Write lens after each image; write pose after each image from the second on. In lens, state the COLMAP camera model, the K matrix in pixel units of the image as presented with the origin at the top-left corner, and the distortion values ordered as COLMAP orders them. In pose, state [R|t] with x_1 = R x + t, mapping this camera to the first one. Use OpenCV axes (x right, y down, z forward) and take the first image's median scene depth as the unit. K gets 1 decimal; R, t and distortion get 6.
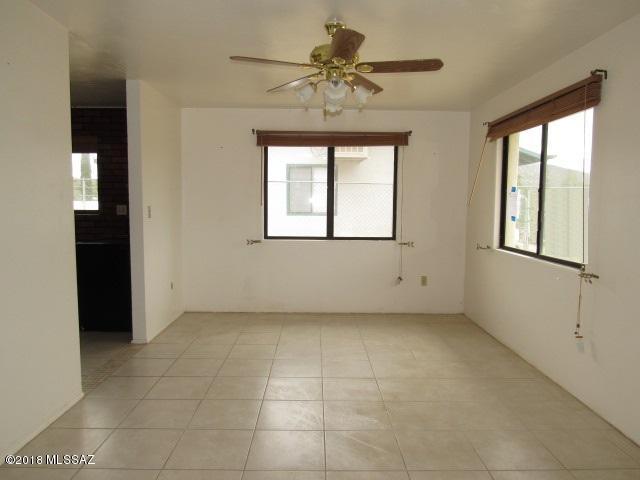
lens RADIAL K [[459.2, 0, 321.9], [0, 459.2, 238.5], [0, 0, 1]] dist [-0.027377, 0.011908]
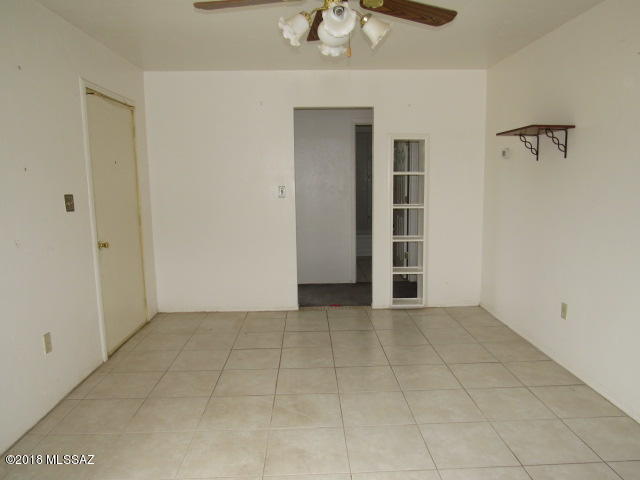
lens RADIAL K [[459.2, 0, 322.1], [0, 459.2, 239.7], [0, 0, 1]] dist [-0.027377, 0.011908]
pose [[-0.999965, -0.002537, -0.007940, 0.031729], [-0.004103, 0.978970, 0.203963, -0.079021], [0.007255, 0.203988, -0.978946, 0.988764]]
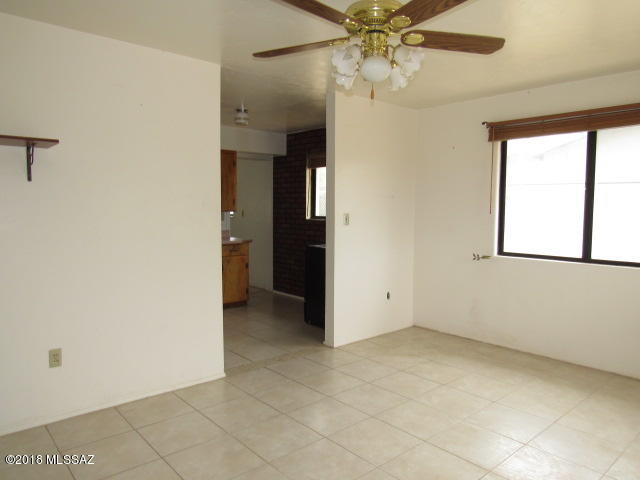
lens RADIAL K [[459.2, 0, 322.6], [0, 459.2, 242.4], [0, 0, 1]] dist [-0.027377, 0.011908]
pose [[0.649734, 0.052914, -0.758318, 0.313360], [-0.056982, 0.998158, 0.020826, -0.021930], [0.758023, 0.029679, 0.651553, 0.257303]]
